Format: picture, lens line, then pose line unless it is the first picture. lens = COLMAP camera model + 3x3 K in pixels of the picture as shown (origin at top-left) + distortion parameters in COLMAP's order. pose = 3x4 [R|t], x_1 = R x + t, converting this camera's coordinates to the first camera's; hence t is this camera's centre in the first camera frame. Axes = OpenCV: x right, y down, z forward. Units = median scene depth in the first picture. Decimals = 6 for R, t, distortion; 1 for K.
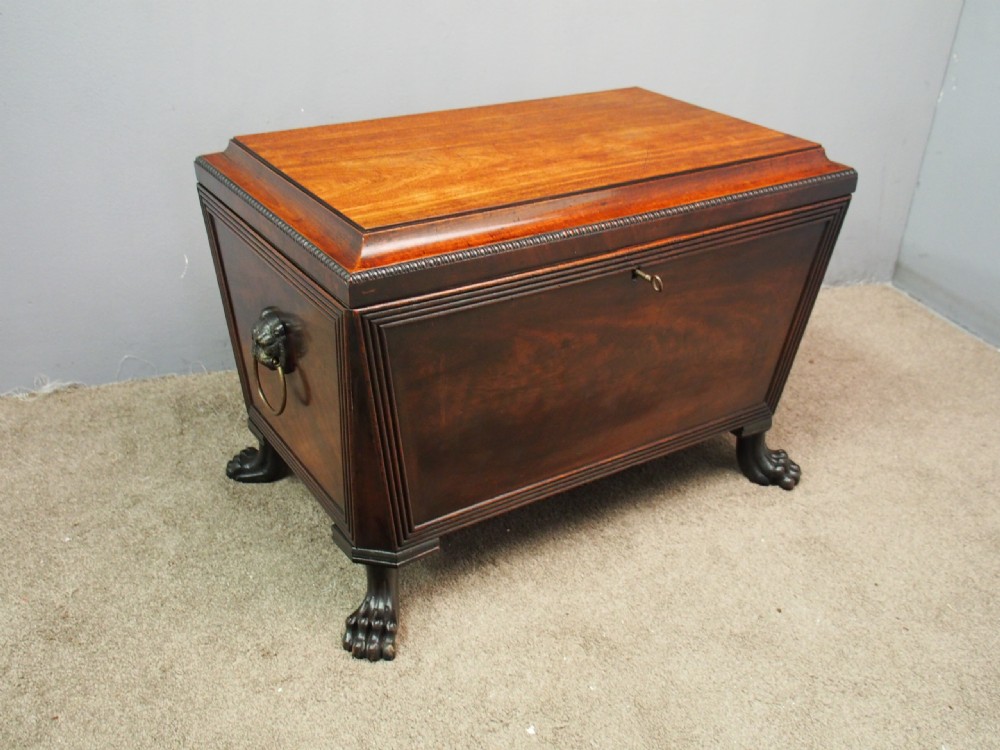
lens RADIAL K [[1019.0, 0, 500.0], [0, 1019.0, 375.0], [0, 0, 1]] dist [0.000145, 0.028384]
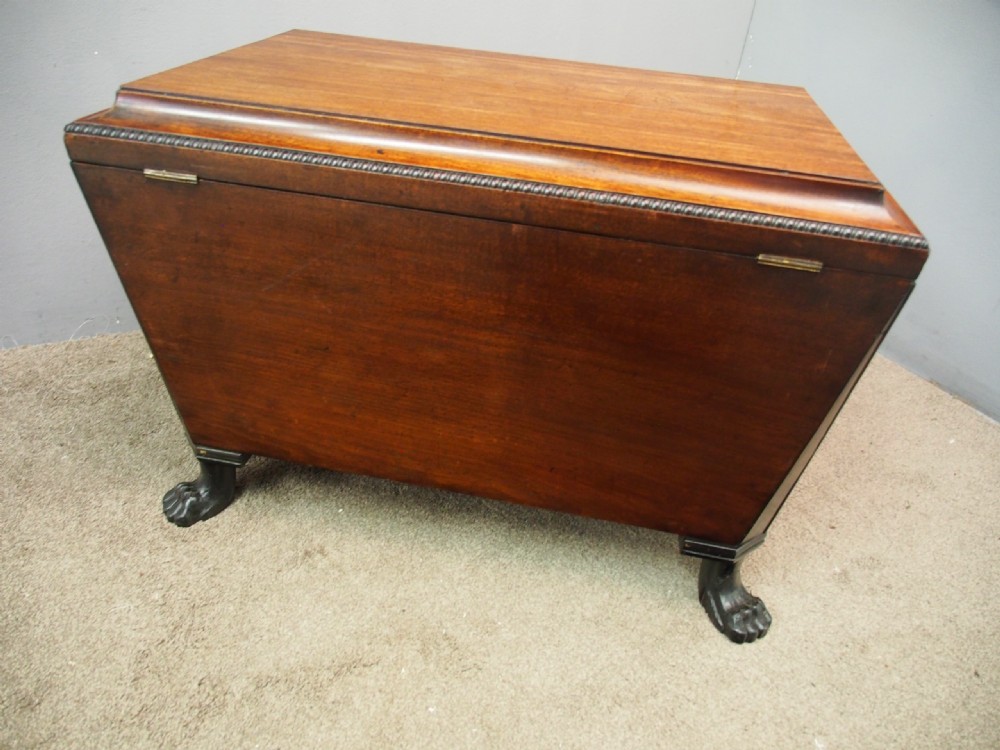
lens RADIAL K [[740.6, 0, 496.5], [0, 740.6, 373.5], [0, 0, 1]] dist [-0.011754, 0.003768]
pose [[0.987431, -0.039464, 0.153045, 0.056204], [0.029701, 0.997406, 0.065562, -0.013131], [-0.155235, -0.060192, 0.986042, 0.365988]]
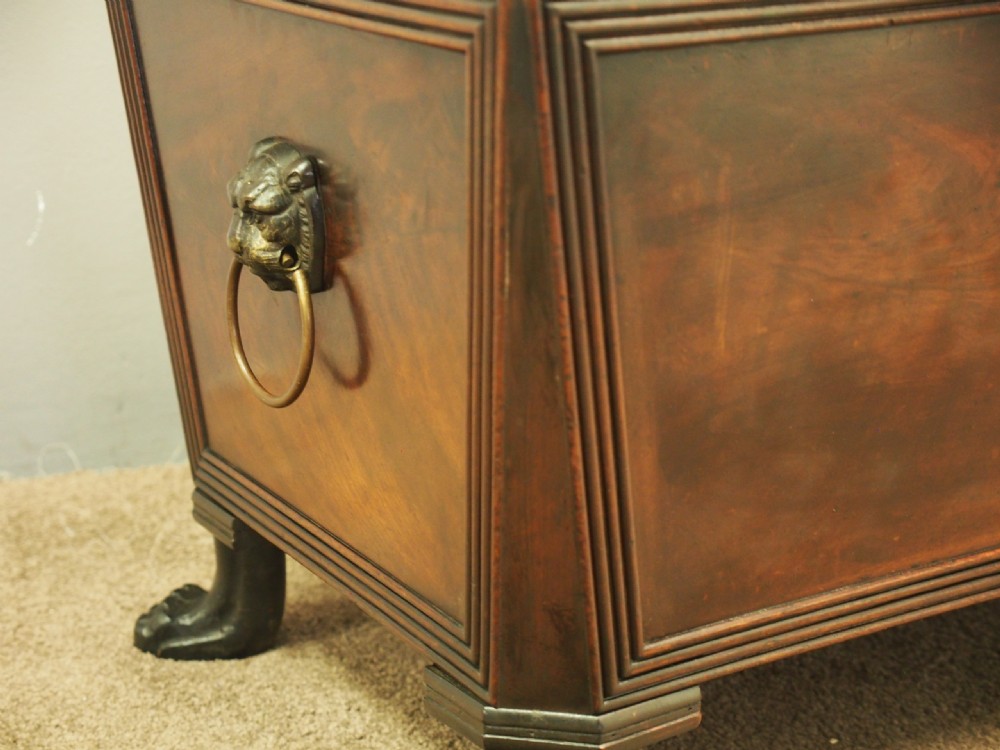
lens RADIAL K [[2019.2, 0, 500.0], [0, 2019.2, 375.0], [0, 0, 1]] dist [0.147344, 0.128896]
pose [[0.998874, -0.027790, -0.038456, -0.099628], [0.019692, 0.980231, -0.196875, 0.187232], [0.043167, 0.195896, 0.979674, 0.199531]]
